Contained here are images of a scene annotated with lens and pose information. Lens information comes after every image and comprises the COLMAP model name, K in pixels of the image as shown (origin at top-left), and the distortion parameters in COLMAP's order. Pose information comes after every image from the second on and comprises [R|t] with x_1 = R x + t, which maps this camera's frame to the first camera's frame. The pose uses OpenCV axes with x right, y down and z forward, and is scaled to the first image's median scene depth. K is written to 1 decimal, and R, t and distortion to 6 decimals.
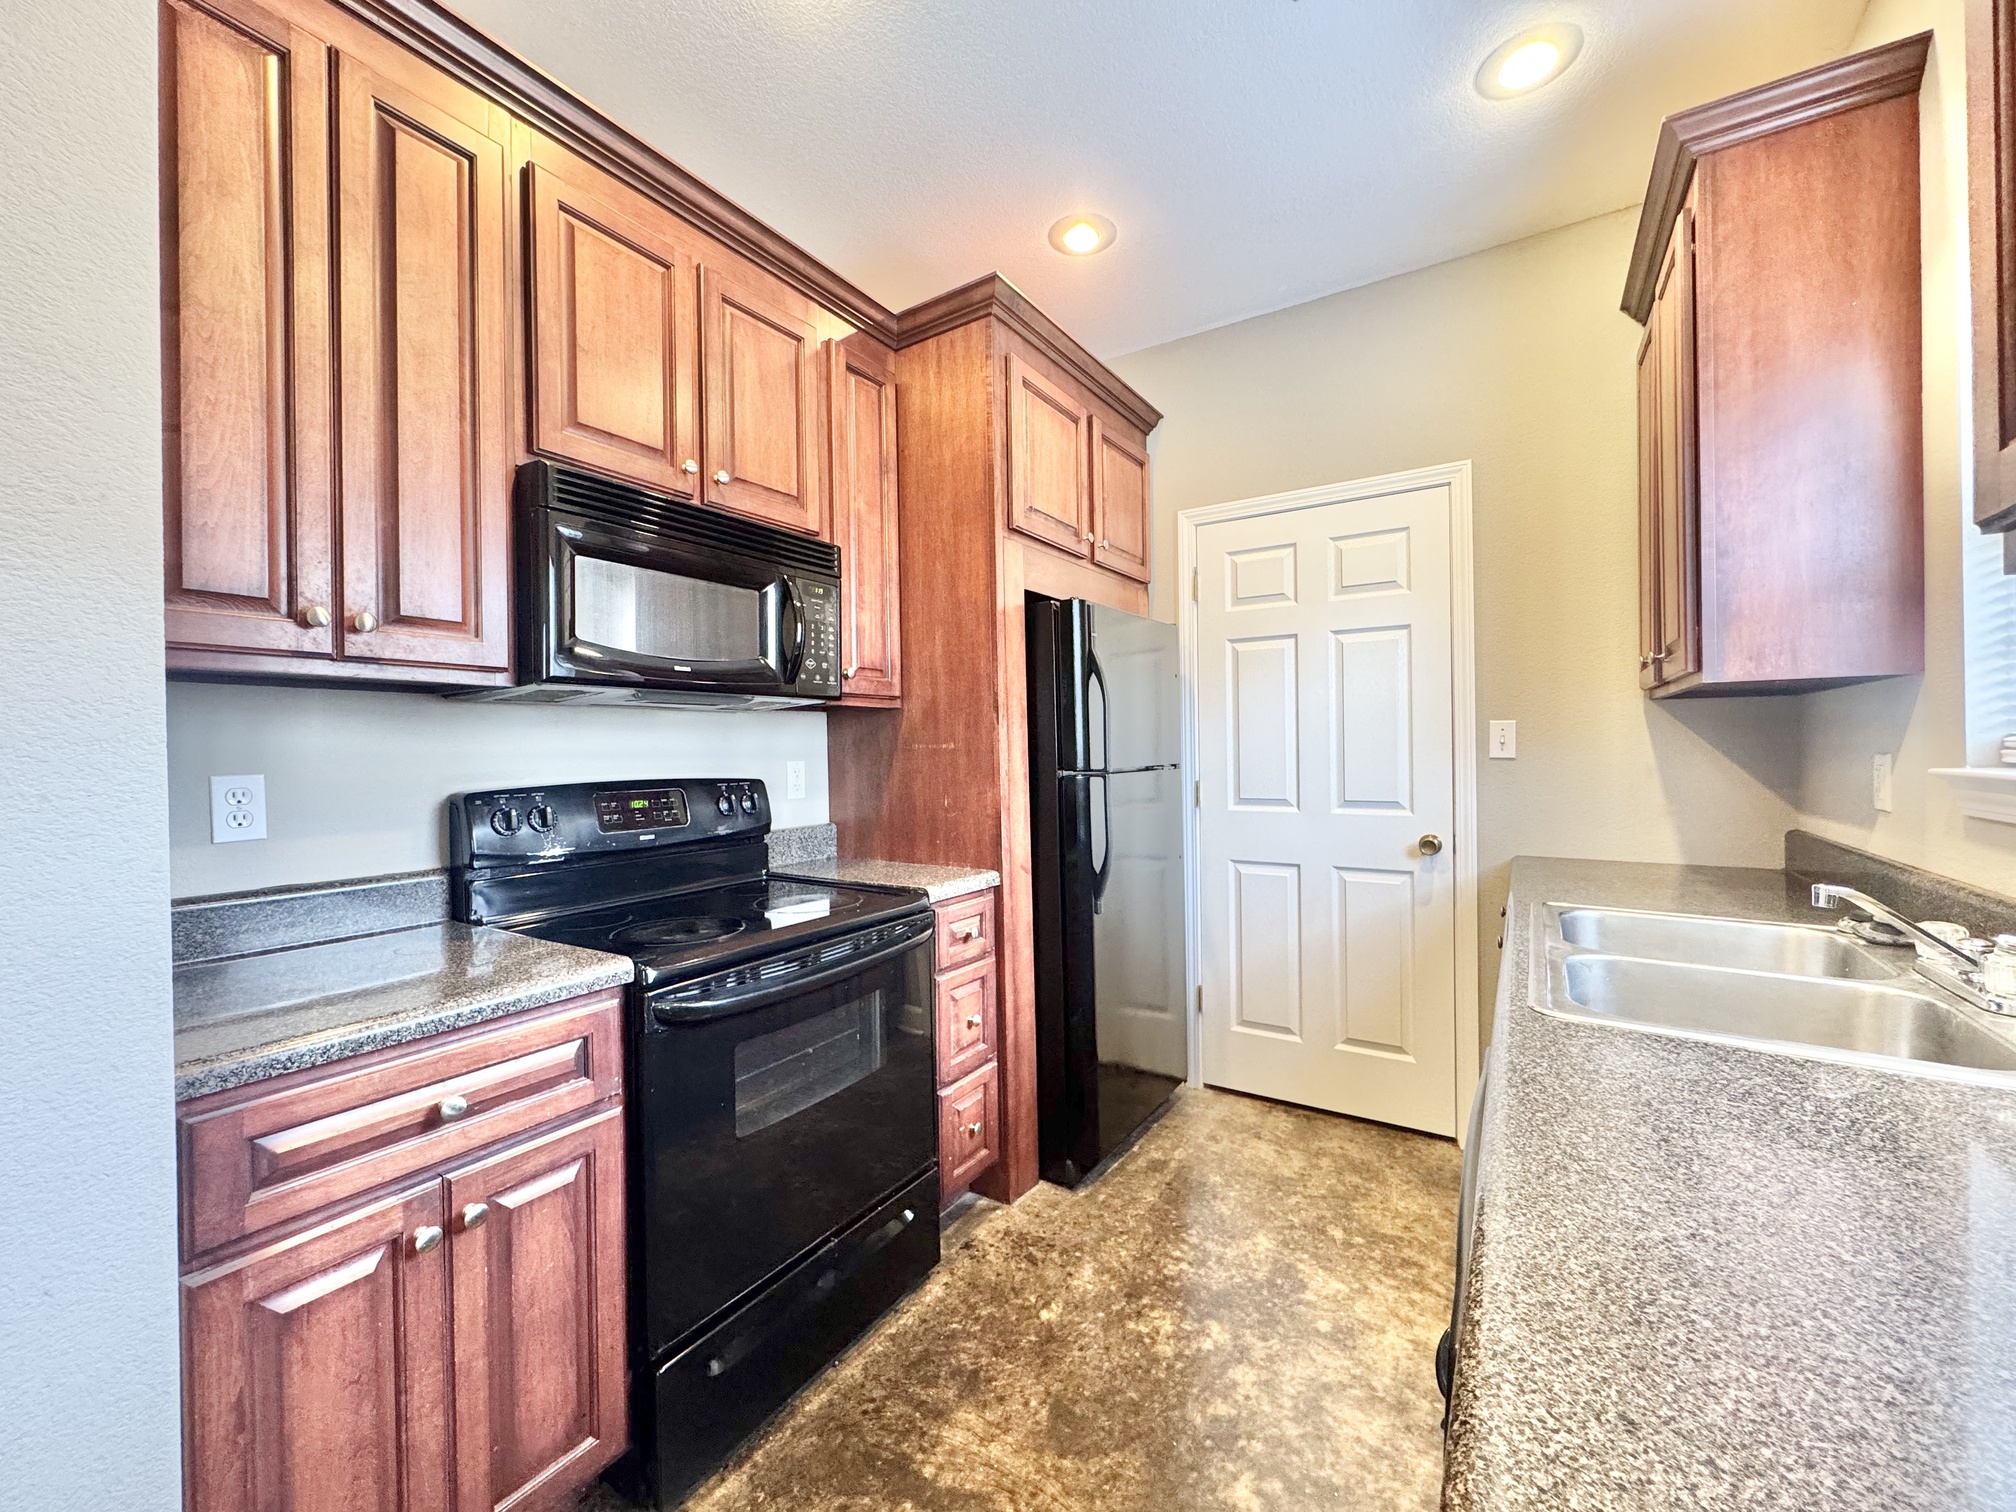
lens RADIAL K [[810.6, 0, 1008.3], [0, 810.6, 747.2], [0, 0, 1]] dist [-0.001799, -0.000733]
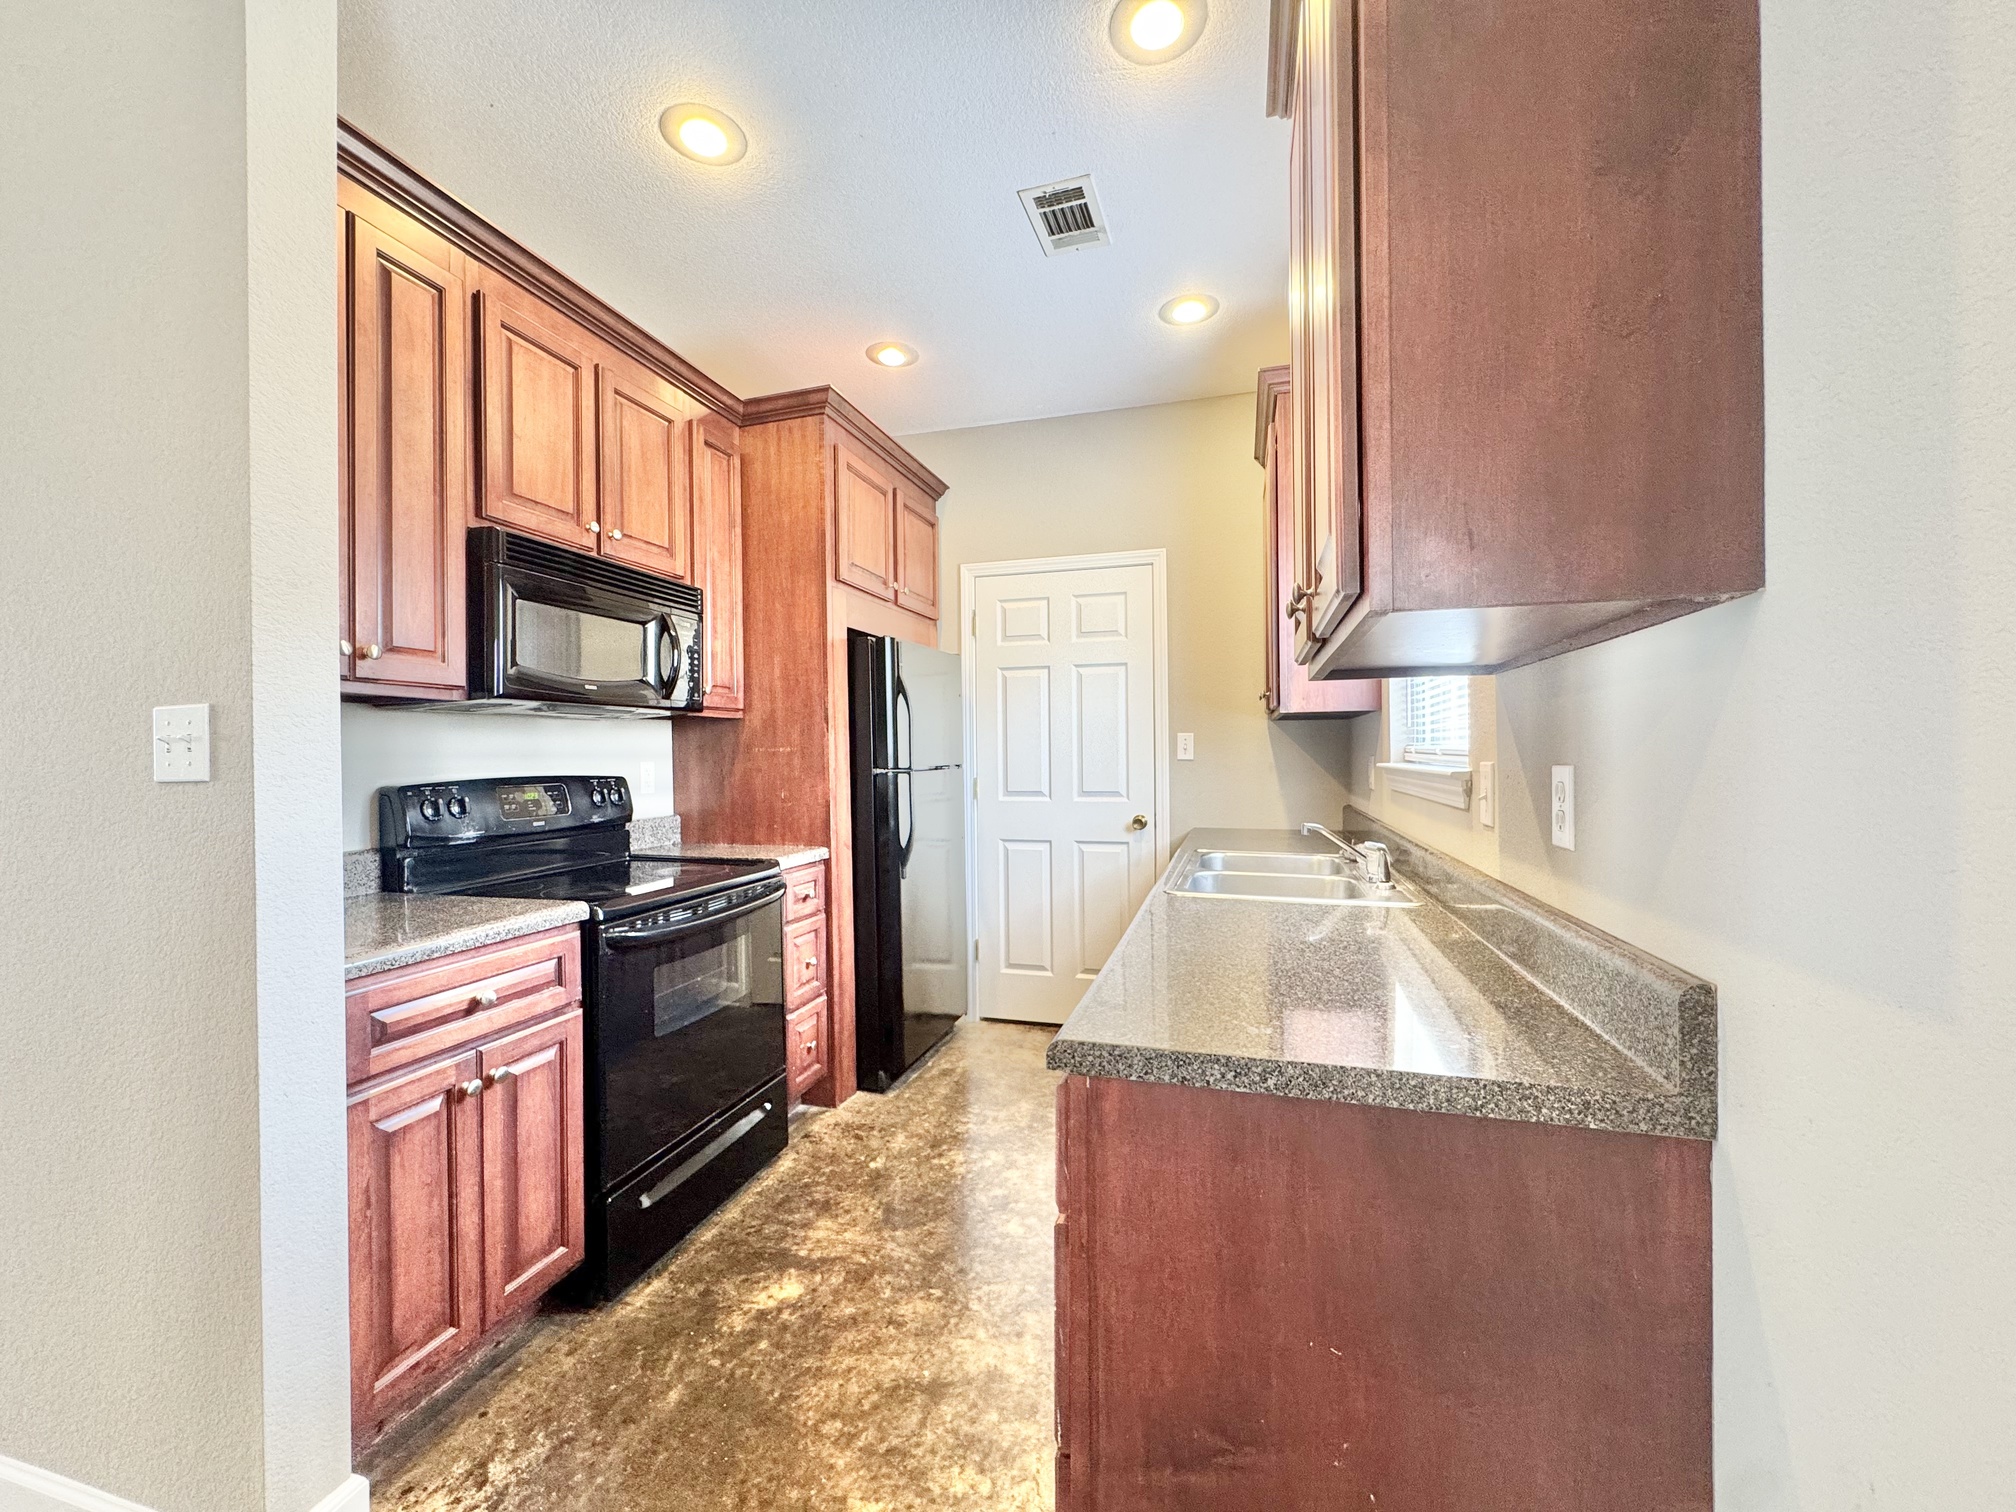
lens RADIAL K [[810.6, 0, 1011.1], [0, 810.6, 749.6], [0, 0, 1]] dist [-0.001799, -0.000733]
pose [[0.958403, 0.003776, 0.285394, -0.113079], [-0.002298, 0.999982, -0.005513, 0.005502], [-0.285409, 0.004627, 0.958395, -0.348824]]
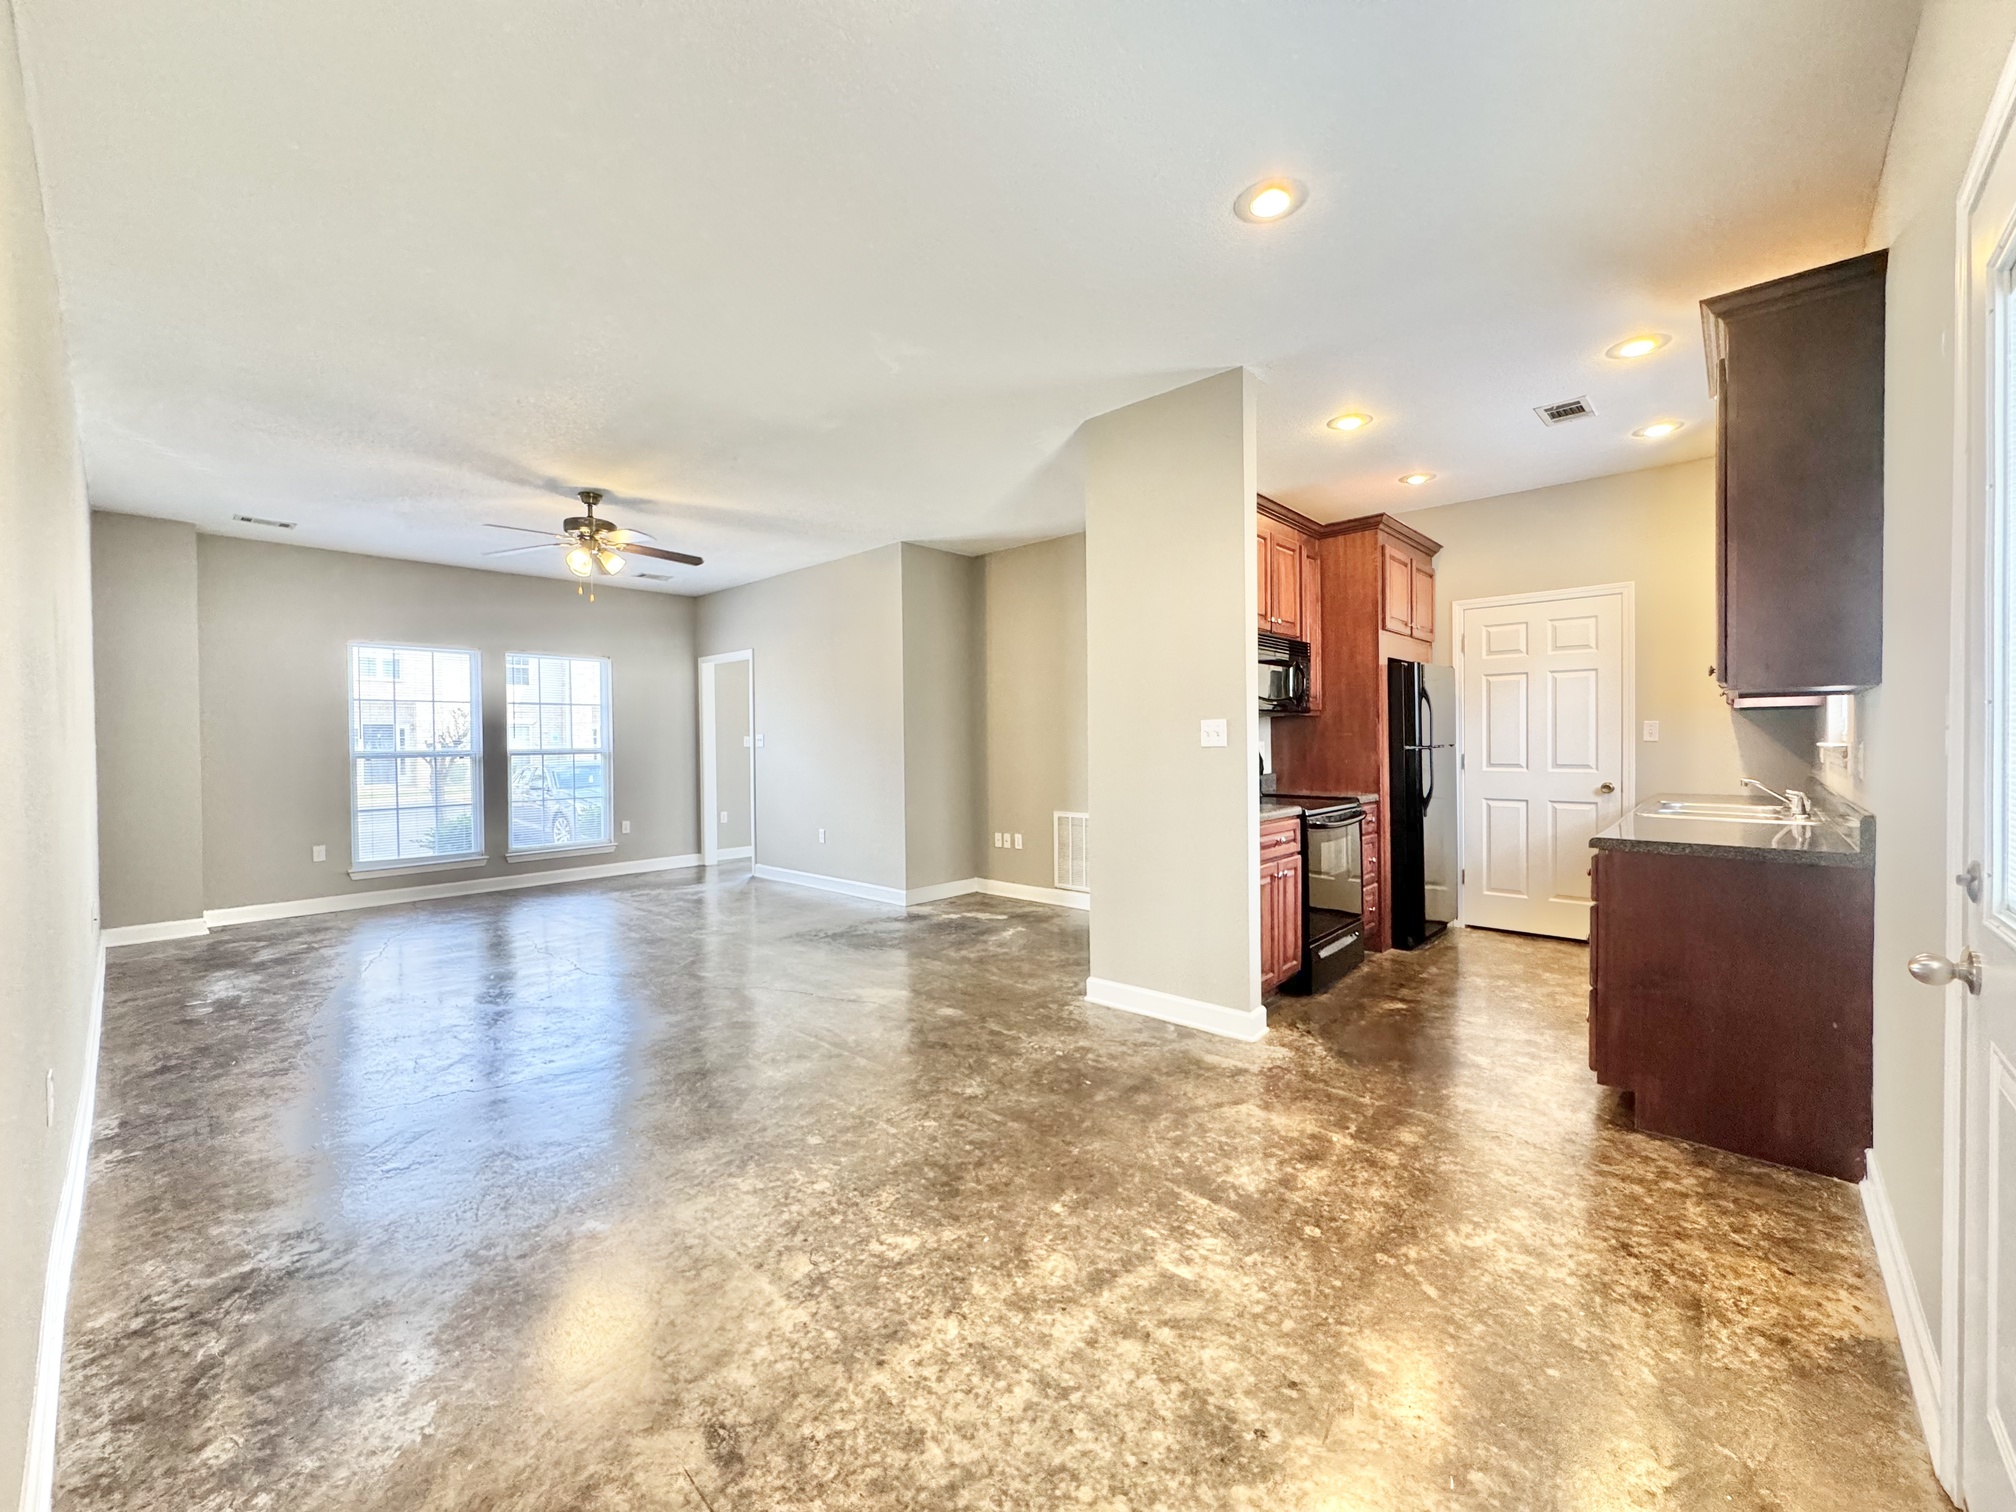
lens RADIAL K [[810.6, 0, 1007.2], [0, 810.6, 751.4], [0, 0, 1]] dist [-0.001799, -0.000733]
pose [[0.985649, 0.003767, -0.168764, -0.681027], [-0.000639, 0.999827, 0.018588, 0.004942], [0.168805, -0.018214, 0.985481, -1.379944]]
